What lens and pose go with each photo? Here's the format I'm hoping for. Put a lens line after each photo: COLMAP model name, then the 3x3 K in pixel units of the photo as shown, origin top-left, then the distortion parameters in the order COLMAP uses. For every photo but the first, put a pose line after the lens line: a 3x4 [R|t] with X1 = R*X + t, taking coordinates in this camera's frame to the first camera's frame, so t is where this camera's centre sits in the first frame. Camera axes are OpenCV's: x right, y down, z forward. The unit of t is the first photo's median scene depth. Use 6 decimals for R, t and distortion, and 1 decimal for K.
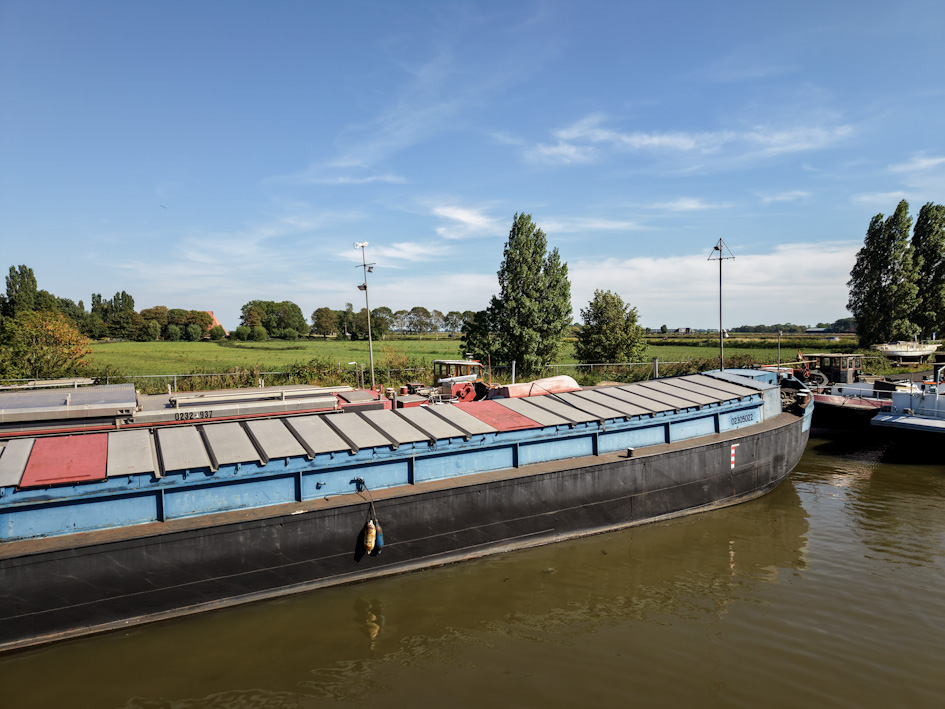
lens RADIAL K [[631.3, 0, 472.5], [0, 631.3, 354.5], [0, 0, 1]] dist [0.026397, -0.025240]
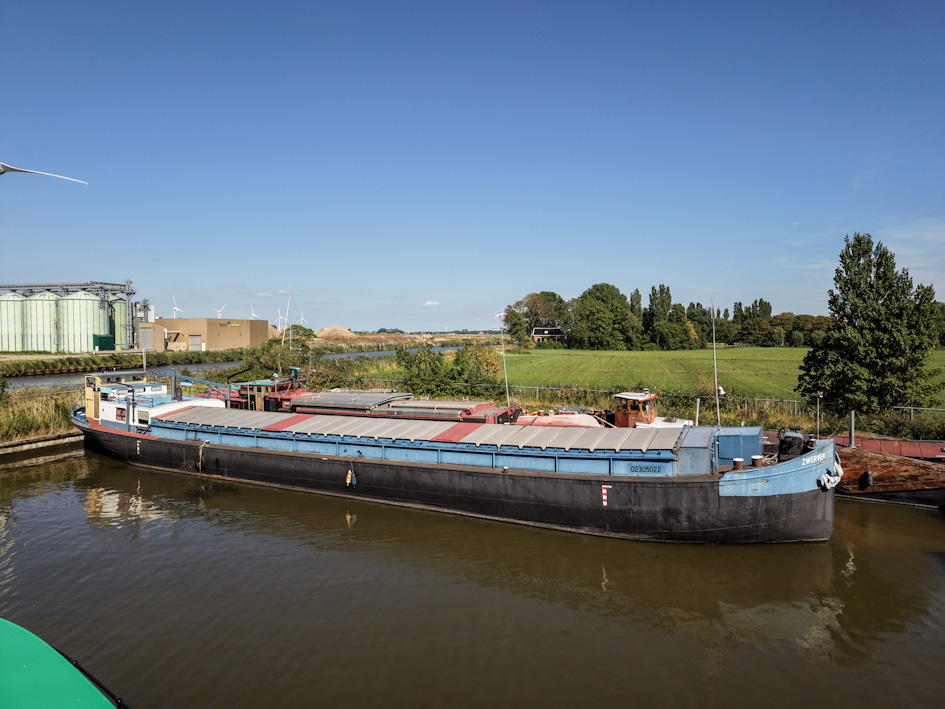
lens RADIAL K [[645.8, 0, 472.5], [0, 645.8, 354.5], [0, 0, 1]] dist [0.021837, -0.001452]
pose [[0.542479, 0.029814, -0.839540, 0.152968], [-0.030047, 0.999419, 0.016076, -0.013958], [0.839532, 0.016505, 0.543060, 0.013923]]
